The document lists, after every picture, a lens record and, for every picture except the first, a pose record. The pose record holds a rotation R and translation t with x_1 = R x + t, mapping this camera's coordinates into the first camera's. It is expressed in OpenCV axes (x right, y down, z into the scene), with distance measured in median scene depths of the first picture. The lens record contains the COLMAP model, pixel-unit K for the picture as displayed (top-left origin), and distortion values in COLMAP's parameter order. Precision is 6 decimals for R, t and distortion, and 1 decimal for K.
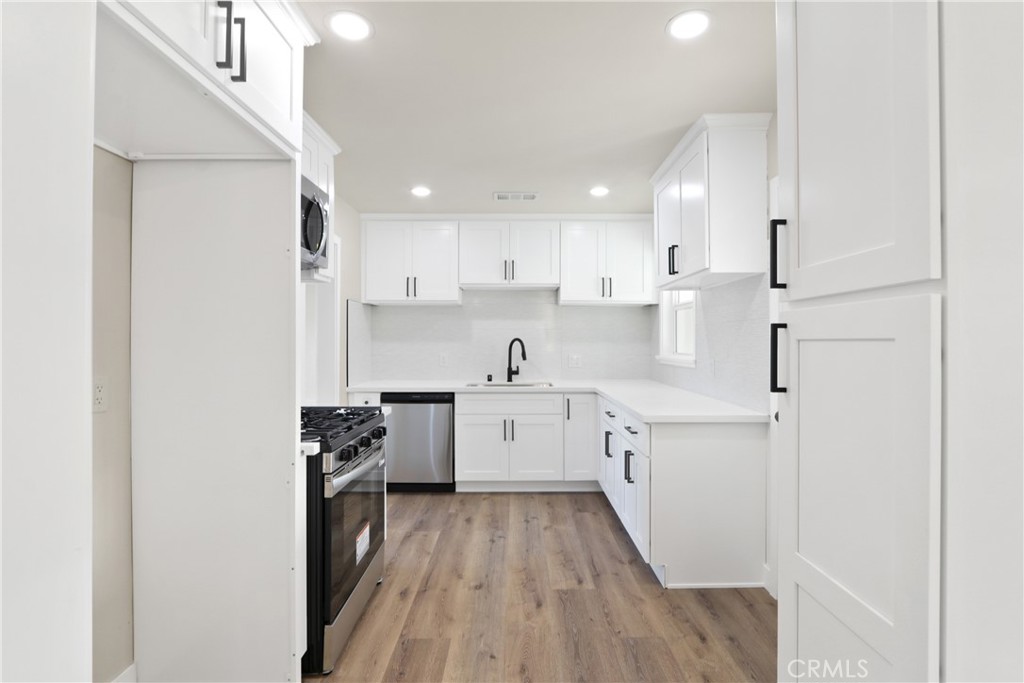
lens RADIAL K [[483.6, 0, 512.0], [0, 483.6, 341.5], [0, 0, 1]] dist [-0.013036, -0.000064]
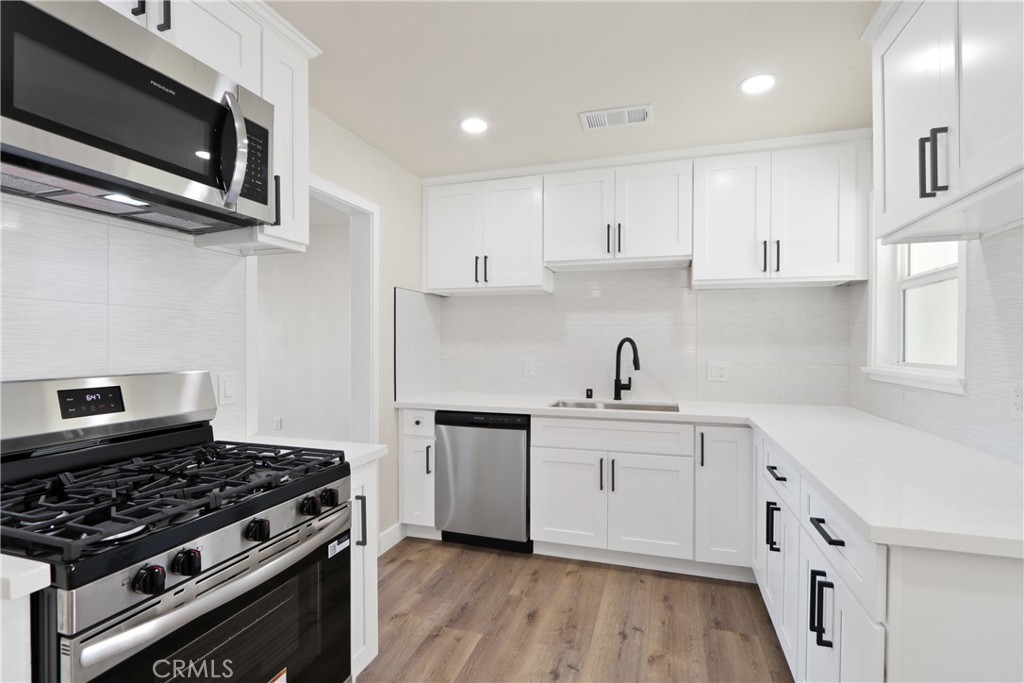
lens RADIAL K [[477.5, 0, 514.0], [0, 477.5, 348.5], [0, 0, 1]] dist [-0.015854, 0.000045]
pose [[0.955078, 0.005702, -0.296298, 0.065236], [-0.002422, 0.999932, 0.011438, 0.001267], [0.296343, -0.010206, 0.955027, 0.336490]]
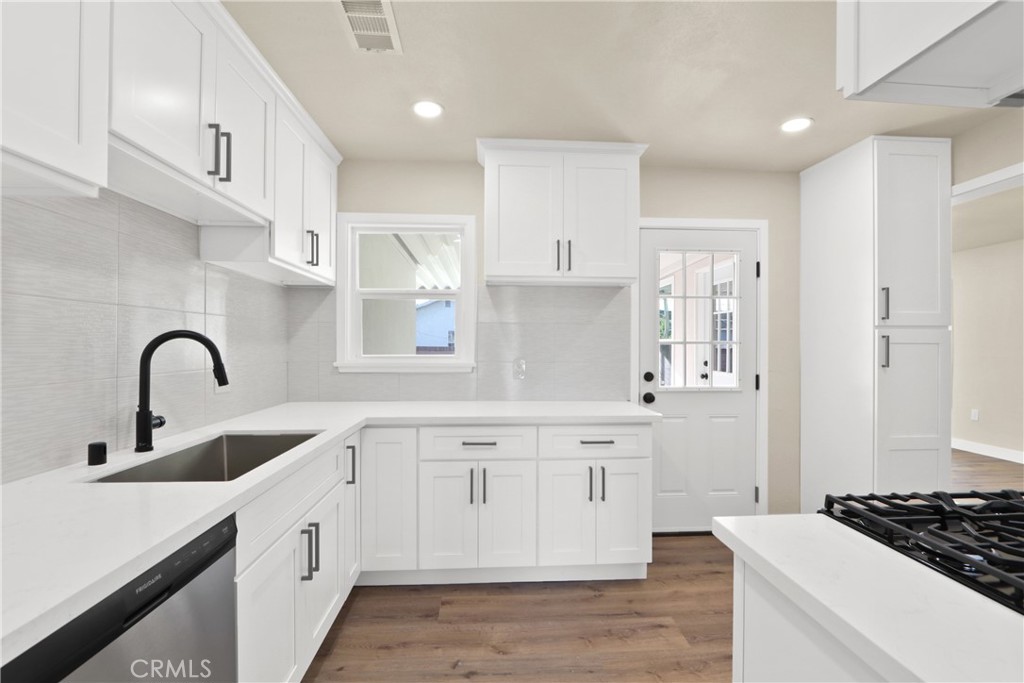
lens RADIAL K [[483.6, 0, 512.0], [0, 483.6, 341.5], [0, 0, 1]] dist [-0.013036, -0.000064]
pose [[-0.087611, 0.002532, 0.996152, -0.441310], [-0.005254, 0.999982, -0.003004, 0.001840], [-0.996141, -0.005497, -0.087596, 0.871224]]
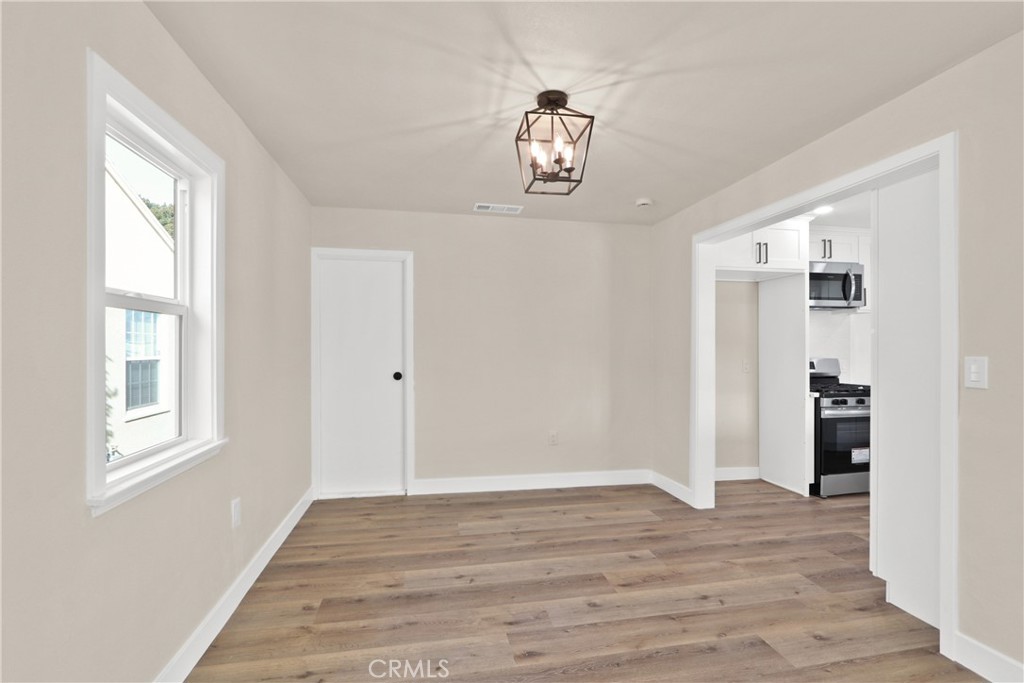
lens RADIAL K [[483.6, 0, 512.0], [0, 483.6, 341.5], [0, 0, 1]] dist [-0.013036, -0.000064]
pose [[0.199191, -0.004745, -0.979949, 0.728919], [0.001532, 0.999989, -0.004531, -0.011494], [0.979960, -0.000599, 0.199196, -0.415599]]
